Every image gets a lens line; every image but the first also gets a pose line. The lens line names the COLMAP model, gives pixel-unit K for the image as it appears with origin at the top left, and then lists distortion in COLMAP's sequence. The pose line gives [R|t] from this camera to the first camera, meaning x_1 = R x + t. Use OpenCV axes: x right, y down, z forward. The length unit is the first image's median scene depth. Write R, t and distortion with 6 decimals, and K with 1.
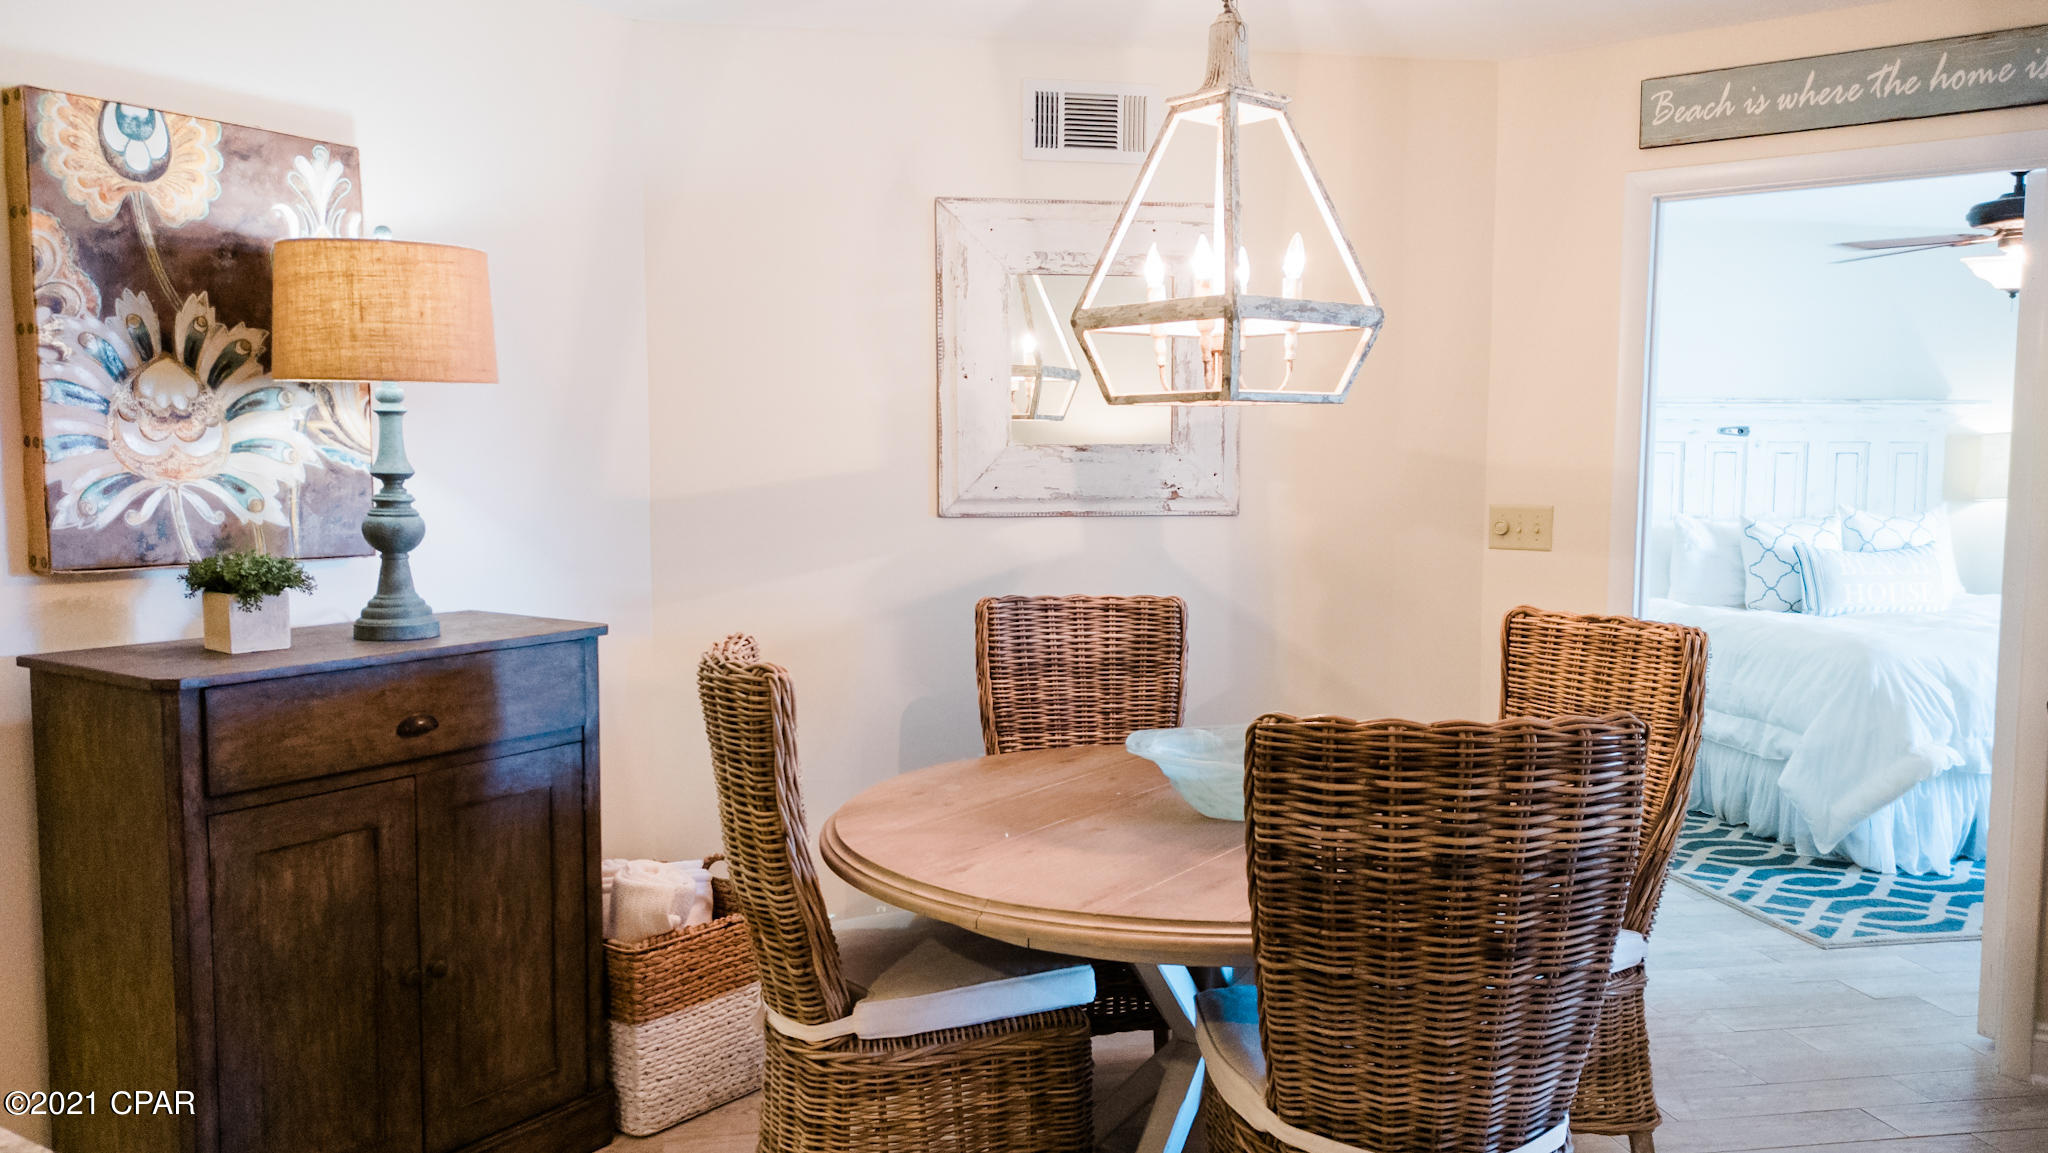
lens RADIAL K [[1553.5, 0, 1024.0], [0, 1553.5, 576.5], [0, 0, 1]] dist [0.028332, -0.003463]
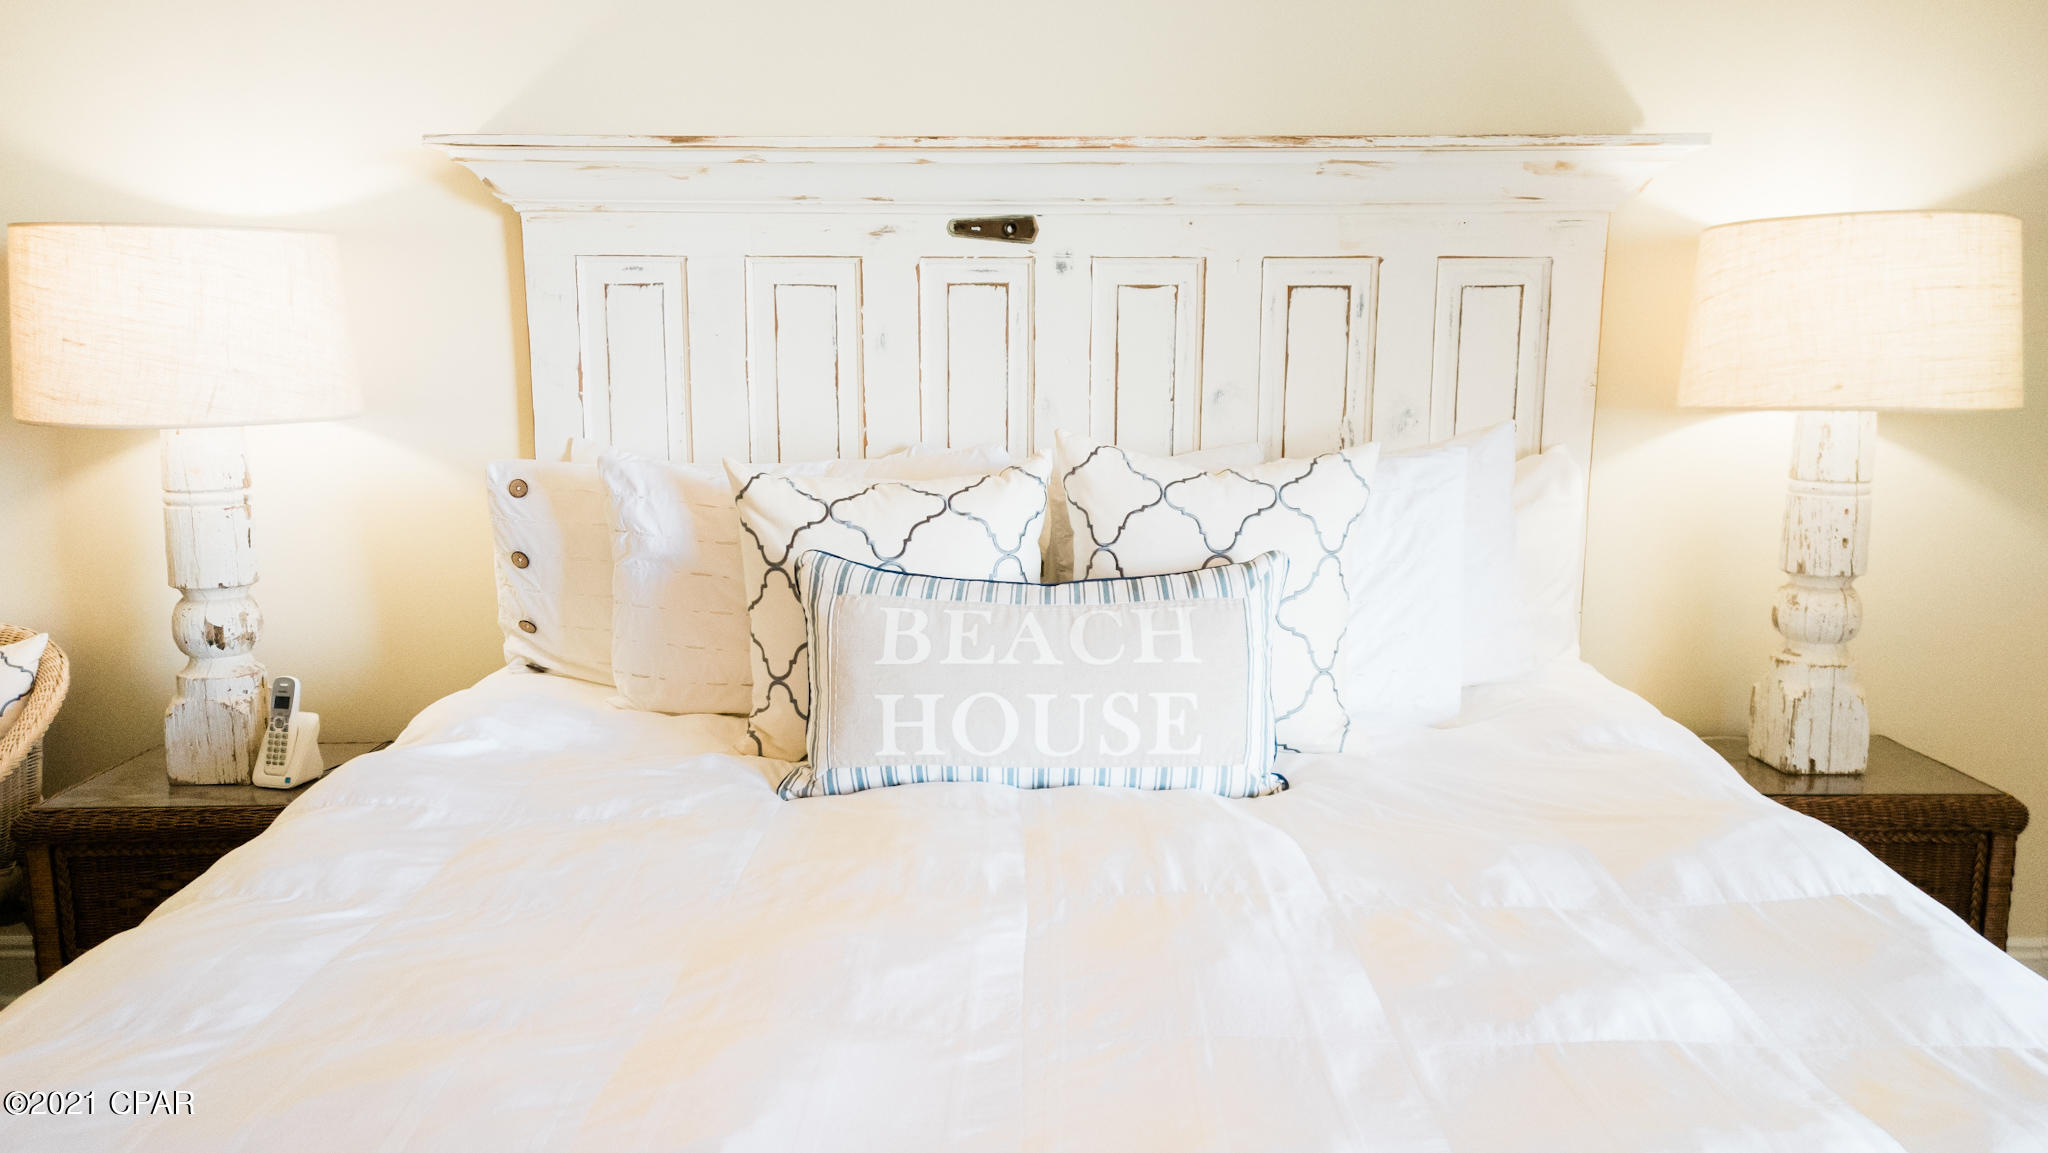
lens RADIAL K [[1553.5, 0, 1024.0], [0, 1553.5, 576.5], [0, 0, 1]] dist [0.028332, -0.003463]
pose [[0.985163, 0.027015, -0.169480, 0.603159], [-0.013145, 0.996510, 0.082429, -0.044359], [0.171115, -0.078978, 0.982080, 0.700926]]
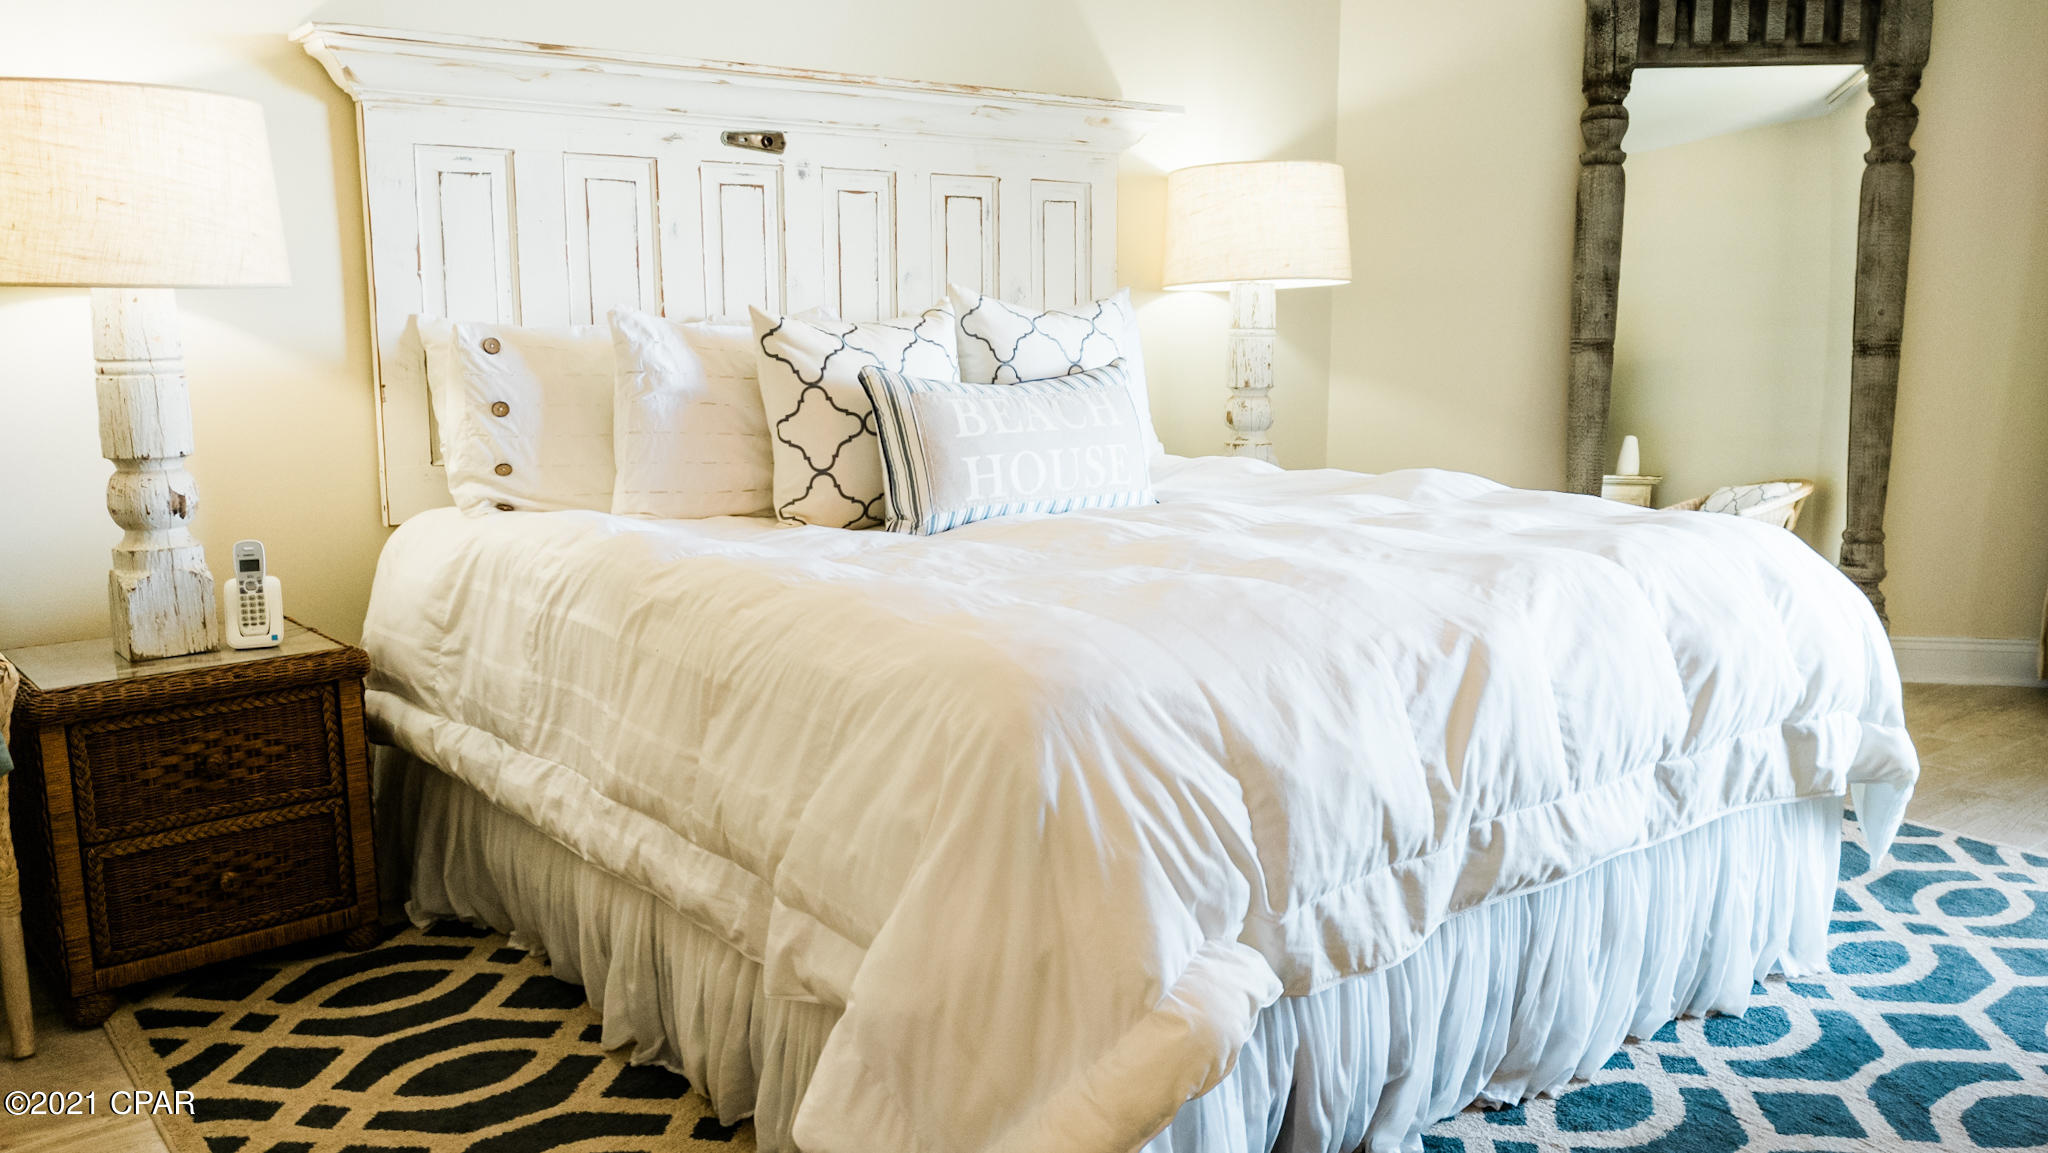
lens RADIAL K [[1600.1, 0, 1024.0], [0, 1600.1, 576.5], [0, 0, 1]] dist [-0.007036, -0.003544]
pose [[0.872889, -0.086635, 0.480165, 0.316359], [0.041263, 0.993692, 0.104276, -0.008165], [-0.486170, -0.071208, 0.870958, 0.591342]]
